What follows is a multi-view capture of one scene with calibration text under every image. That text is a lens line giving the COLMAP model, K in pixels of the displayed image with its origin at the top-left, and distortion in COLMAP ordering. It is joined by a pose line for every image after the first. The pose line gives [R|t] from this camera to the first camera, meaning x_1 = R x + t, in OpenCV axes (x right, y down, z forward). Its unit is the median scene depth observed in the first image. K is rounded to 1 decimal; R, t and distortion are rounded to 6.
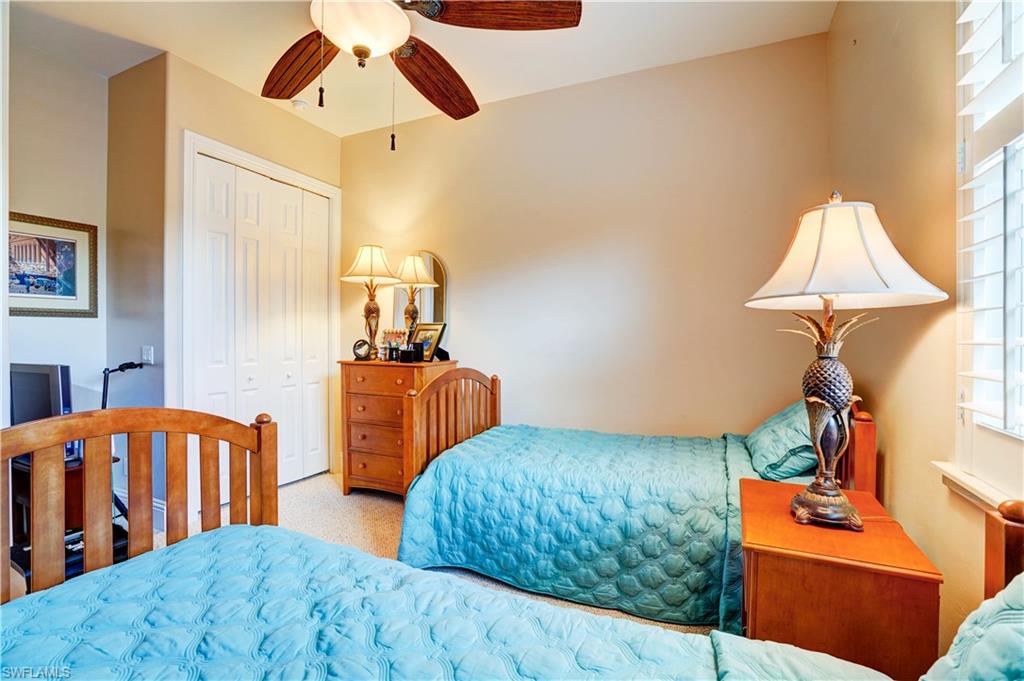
lens RADIAL K [[482.1, 0, 512.0], [0, 482.1, 340.5], [0, 0, 1]] dist [0.000334, -0.000043]
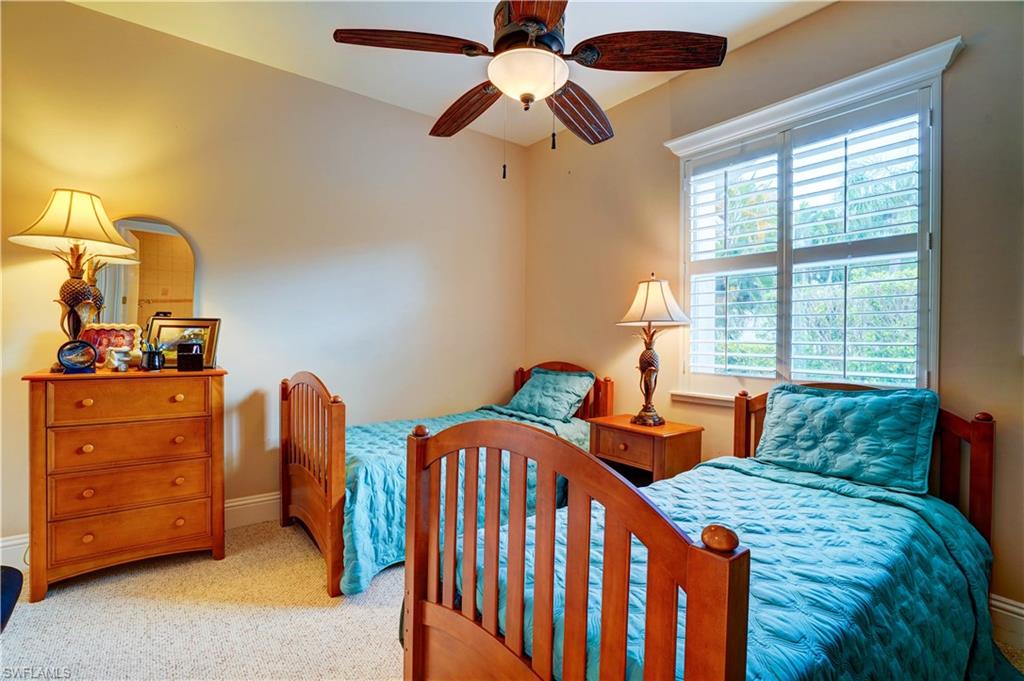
lens RADIAL K [[480.2, 0, 512.0], [0, 480.2, 340.5], [0, 0, 1]] dist [-0.000571, -0.000051]
pose [[0.475985, -0.005193, 0.879438, -0.877306], [-0.000124, 0.999982, 0.005972, -0.007507], [-0.879453, -0.002952, 0.475976, 0.301687]]
